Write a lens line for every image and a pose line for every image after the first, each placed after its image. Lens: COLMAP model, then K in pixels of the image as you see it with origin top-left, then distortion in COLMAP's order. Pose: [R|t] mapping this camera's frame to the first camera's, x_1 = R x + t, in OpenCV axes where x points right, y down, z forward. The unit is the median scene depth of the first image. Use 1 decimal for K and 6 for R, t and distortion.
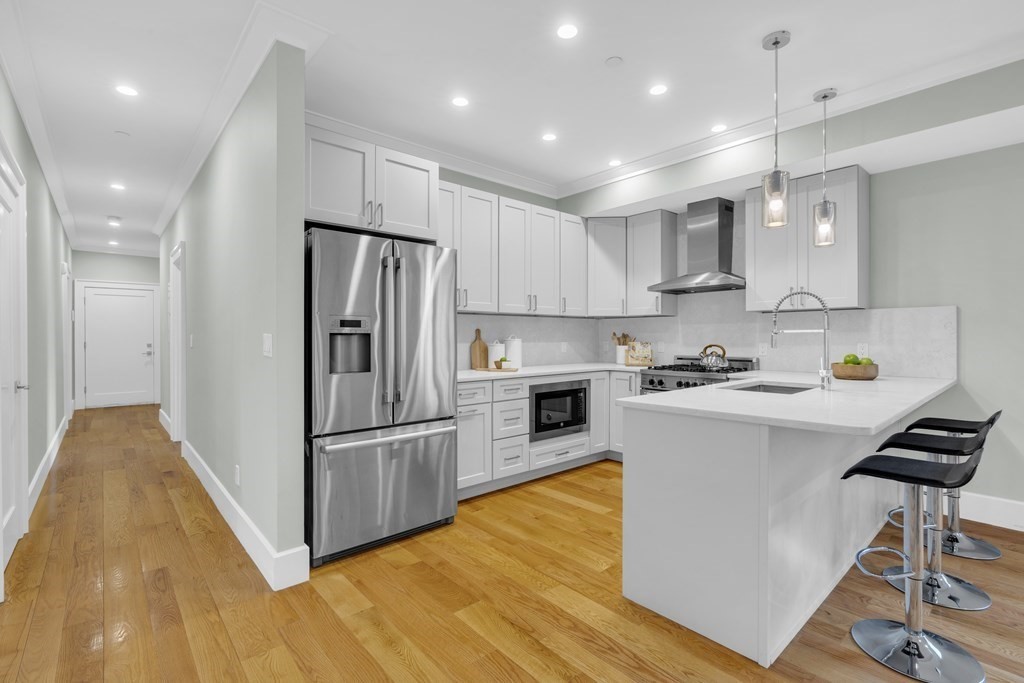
lens RADIAL K [[467.7, 0, 511.7], [0, 467.7, 339.0], [0, 0, 1]] dist [-0.012352, 0.005277]
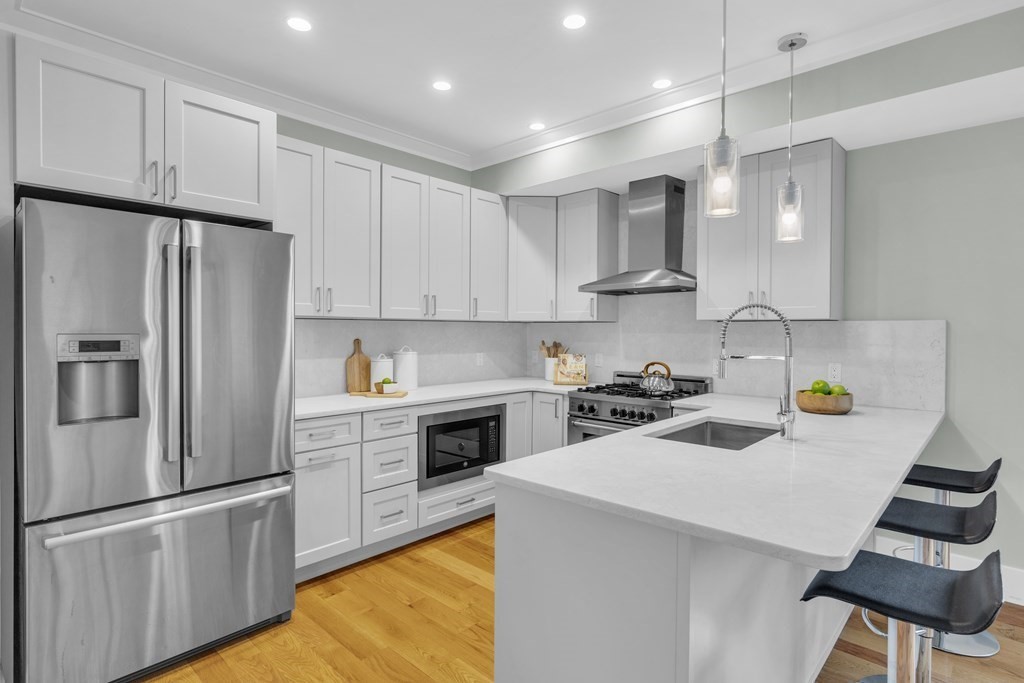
lens RADIAL K [[523.1, 0, 513.5], [0, 523.1, 337.5], [0, 0, 1]] dist [-0.004934, -0.000125]
pose [[0.995610, 0.005360, 0.093441, 0.108102], [-0.006401, 0.999921, 0.010854, -0.037011], [-0.093375, -0.011404, 0.995566, 0.141929]]
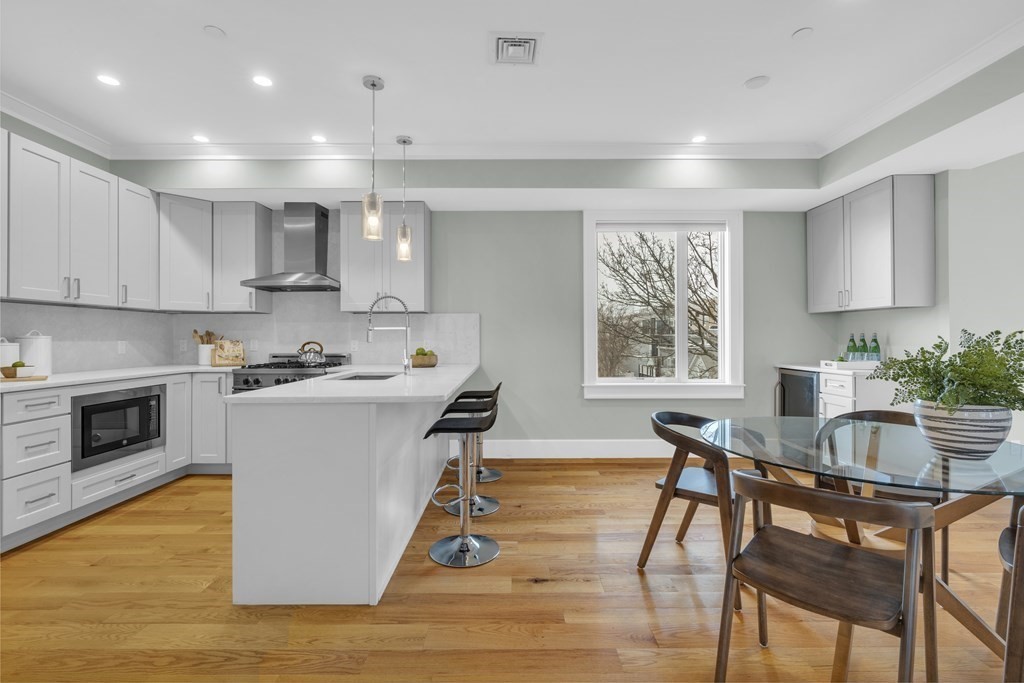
lens RADIAL K [[459.6, 0, 512.7], [0, 459.6, 338.7], [0, 0, 1]] dist [-0.004568, 0.000566]
pose [[0.656948, -0.000647, 0.753936, -0.049633], [0.004420, 0.999986, -0.002992, 0.010373], [-0.753923, 0.005298, 0.656941, -0.021918]]
